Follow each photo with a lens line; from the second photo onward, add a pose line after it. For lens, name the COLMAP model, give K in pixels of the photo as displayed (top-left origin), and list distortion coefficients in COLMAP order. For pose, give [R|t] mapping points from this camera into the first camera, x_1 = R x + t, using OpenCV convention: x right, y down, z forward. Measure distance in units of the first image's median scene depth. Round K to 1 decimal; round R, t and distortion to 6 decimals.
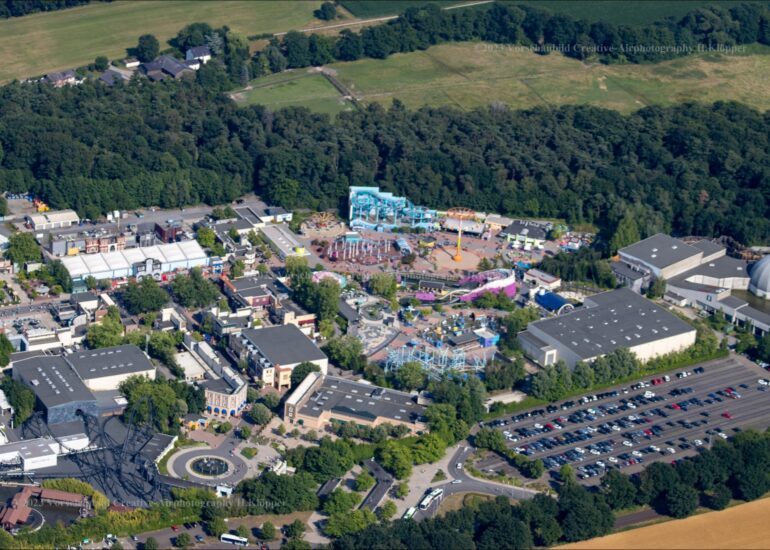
lens RADIAL K [[2863.3, 0, 384.3], [0, 2863.3, 274.0], [0, 0, 1]] dist [-0.419894, 0.000000]
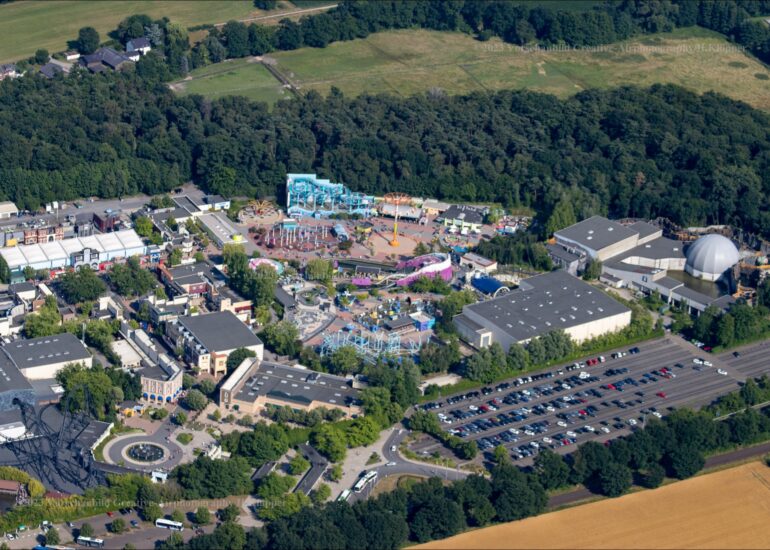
lens RADIAL K [[2863.3, 0, 385.1], [0, 2863.3, 279.3], [0, 0, 1]] dist [-0.419894, 0.000000]
pose [[0.999832, -0.015606, 0.009610, 0.013095], [0.015573, 0.999872, 0.003558, 0.003649], [-0.009664, -0.003407, 0.999947, -0.005278]]
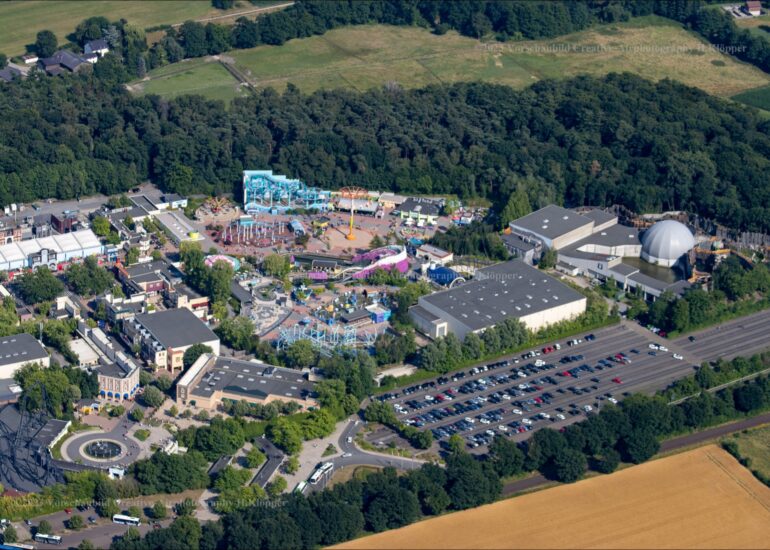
lens RADIAL K [[2863.3, 0, 385.3], [0, 2863.3, 281.4], [0, 0, 1]] dist [-0.419894, 0.000000]
pose [[0.999135, -0.039628, 0.012639, 0.025585], [0.039582, 0.999209, 0.003852, 0.007073], [-0.012781, -0.003348, 0.999913, -0.010528]]
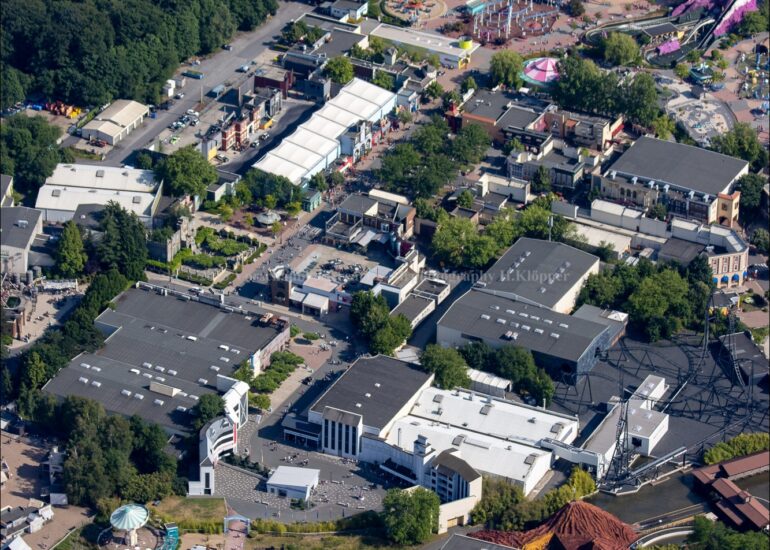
lens RADIAL K [[4015.3, 0, 383.2], [0, 4015.3, 271.7], [0, 0, 1]] dist [-0.574945, 0.000000]
pose [[0.801327, -0.343917, 0.489486, -0.555370], [0.289049, 0.938966, 0.186530, -0.147505], [-0.523762, -0.007986, 0.851827, 0.199941]]
